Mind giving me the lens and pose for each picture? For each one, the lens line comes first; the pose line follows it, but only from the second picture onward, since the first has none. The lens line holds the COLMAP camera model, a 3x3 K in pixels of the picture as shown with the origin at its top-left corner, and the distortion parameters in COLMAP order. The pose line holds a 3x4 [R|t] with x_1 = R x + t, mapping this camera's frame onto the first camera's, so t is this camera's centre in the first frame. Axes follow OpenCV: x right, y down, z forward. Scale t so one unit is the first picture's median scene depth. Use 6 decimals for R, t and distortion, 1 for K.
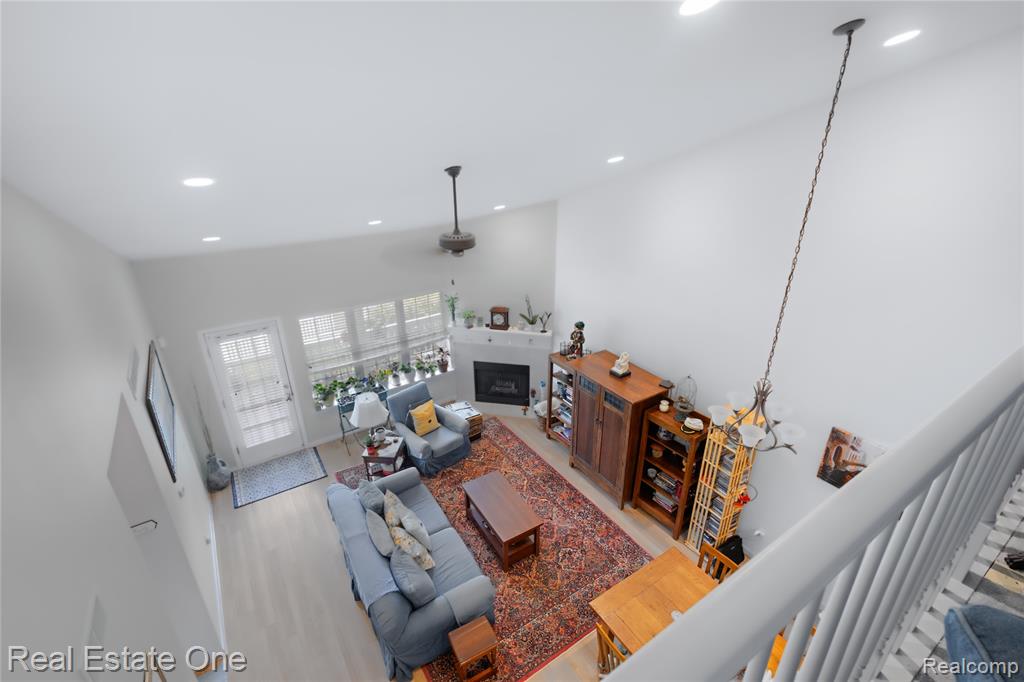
lens RADIAL K [[468.9, 0, 507.5], [0, 468.9, 345.6], [0, 0, 1]] dist [0.013539, -0.000197]
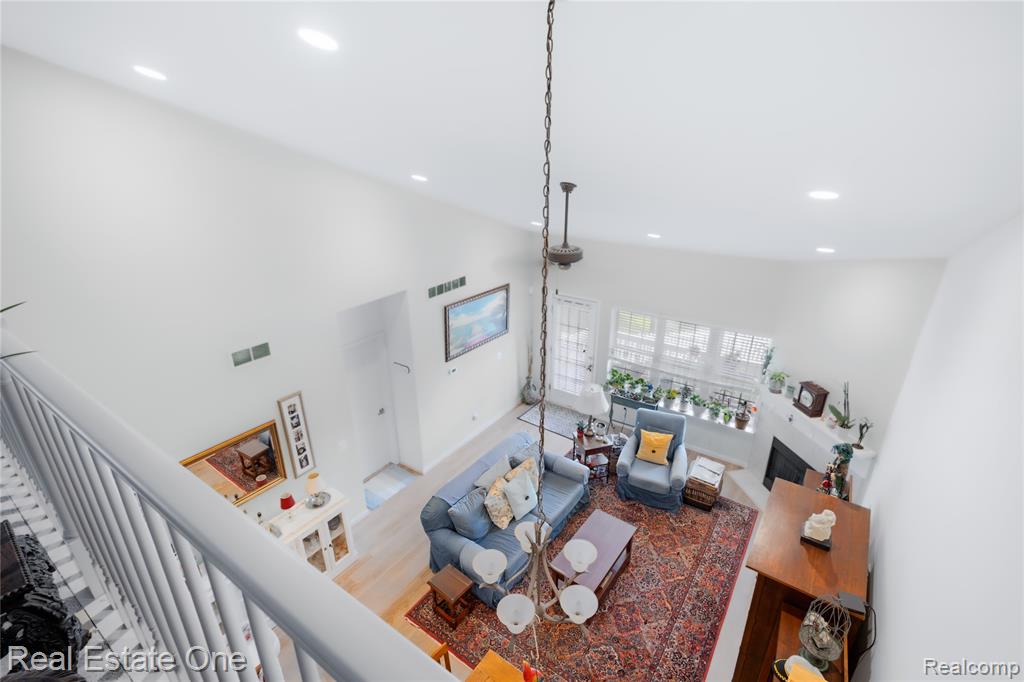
lens RADIAL K [[465.2, 0, 512.0], [0, 465.2, 341.0], [0, 0, 1]] dist [0.004492, 0.000143]
pose [[0.366352, 0.363325, -0.856610, 0.419826], [-0.386409, 0.896883, 0.215148, -0.119656], [0.846448, 0.252182, 0.468967, 0.249185]]
